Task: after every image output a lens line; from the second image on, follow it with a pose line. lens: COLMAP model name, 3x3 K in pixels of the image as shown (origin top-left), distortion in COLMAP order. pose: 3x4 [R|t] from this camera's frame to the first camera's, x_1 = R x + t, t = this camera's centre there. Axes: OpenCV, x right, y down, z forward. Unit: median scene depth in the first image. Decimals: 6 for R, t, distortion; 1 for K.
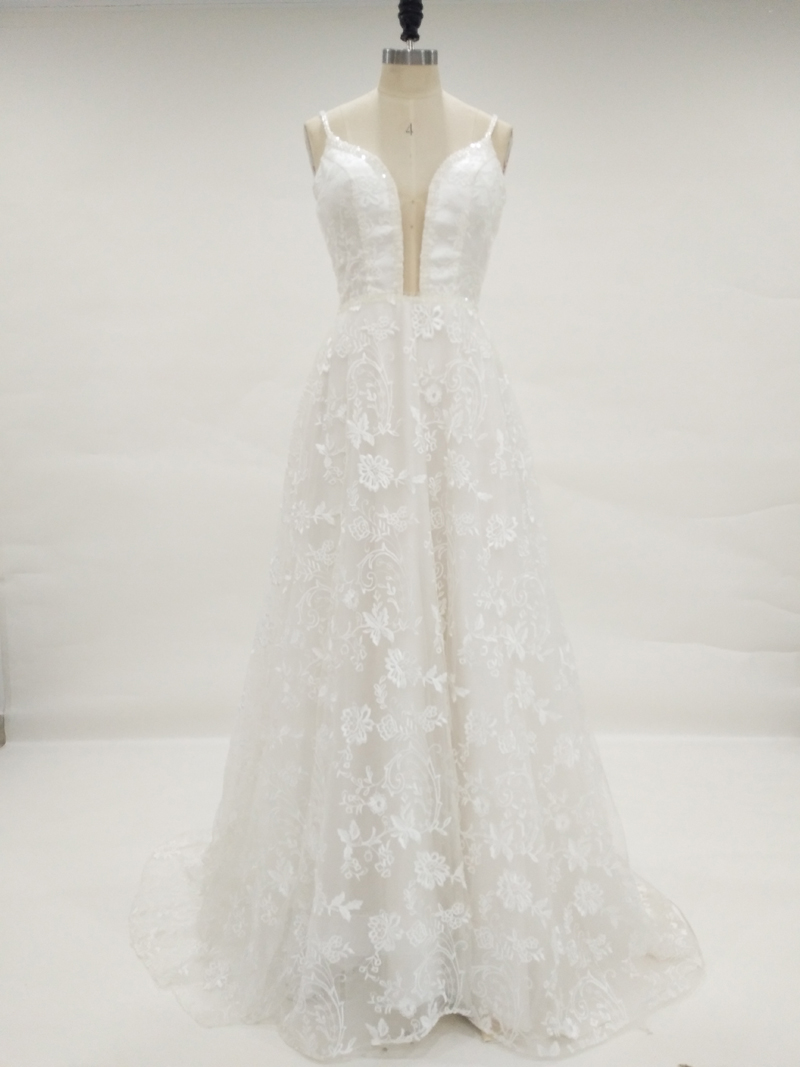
lens RADIAL K [[790.6, 0, 400.0], [0, 790.6, 533.5], [0, 0, 1]] dist [0.067678, -0.133610]
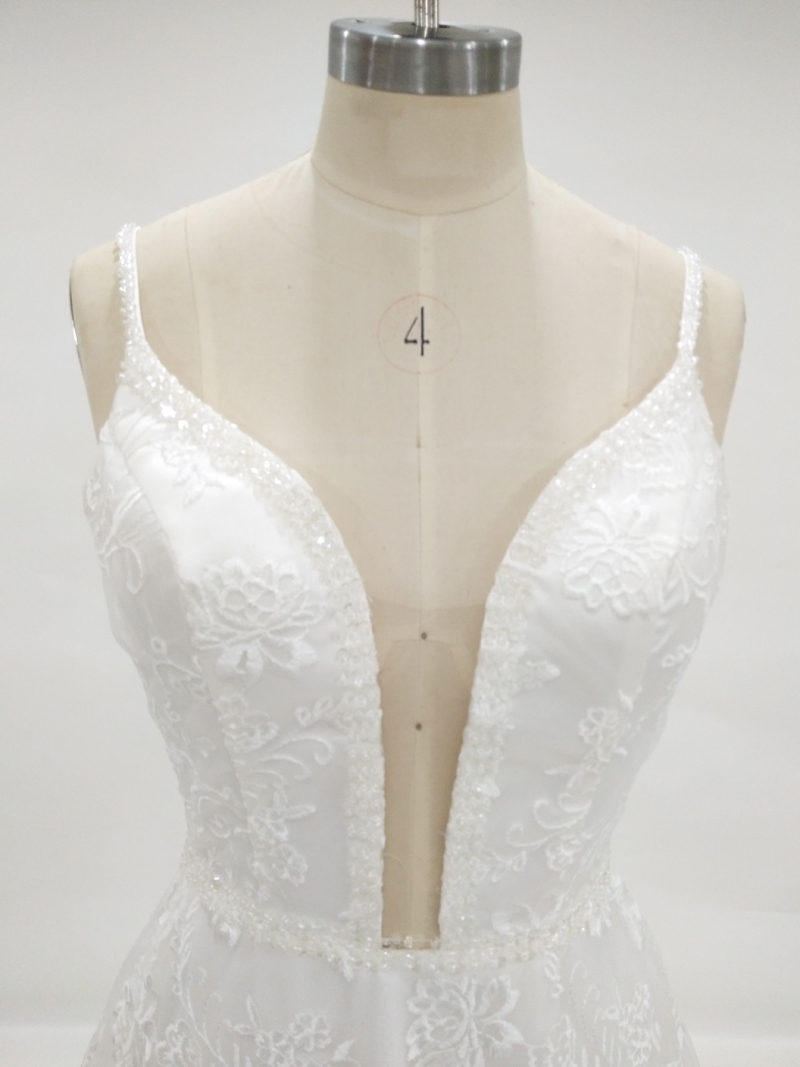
lens RADIAL K [[929.7, 0, 400.0], [0, 929.7, 533.5], [0, 0, 1]] dist [-0.000014, 0.000794]
pose [[0.999540, 0.021305, 0.021571, 0.000422], [-0.022744, 0.997371, 0.068805, -0.468699], [-0.020048, -0.069264, 0.997397, 0.681671]]
